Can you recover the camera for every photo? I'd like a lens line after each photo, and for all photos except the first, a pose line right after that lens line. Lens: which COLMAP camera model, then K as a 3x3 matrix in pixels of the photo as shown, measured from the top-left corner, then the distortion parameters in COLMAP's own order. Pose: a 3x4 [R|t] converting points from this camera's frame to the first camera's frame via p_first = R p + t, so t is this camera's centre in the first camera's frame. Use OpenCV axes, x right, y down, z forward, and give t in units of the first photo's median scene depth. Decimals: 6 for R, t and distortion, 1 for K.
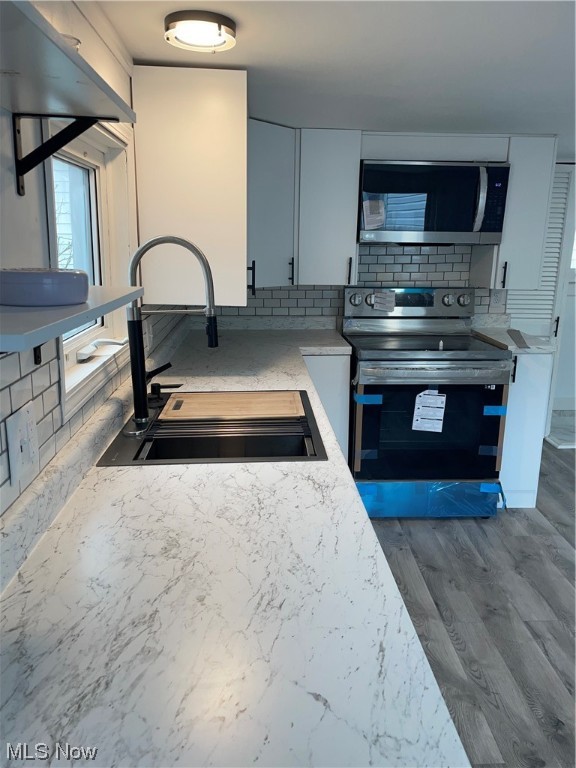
lens RADIAL K [[580.1, 0, 292.3], [0, 580.1, 388.9], [0, 0, 1]] dist [0.100621, -0.131841]
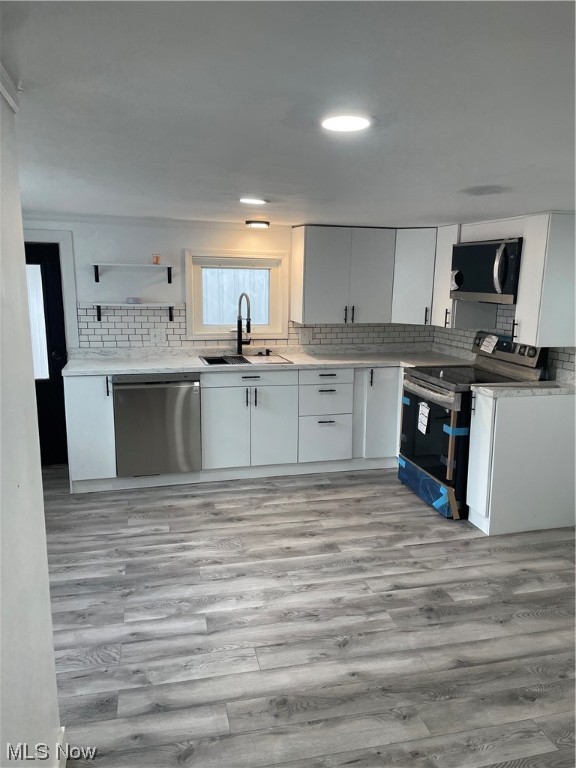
lens RADIAL K [[551.0, 0, 288.0], [0, 551.0, 384.0], [0, 0, 1]] dist [0.008097, 0.003571]
pose [[0.213624, 0.178999, -0.960377, 1.435420], [-0.261820, 0.957597, 0.120242, -0.113950], [0.941178, 0.225759, 0.251431, 0.345884]]
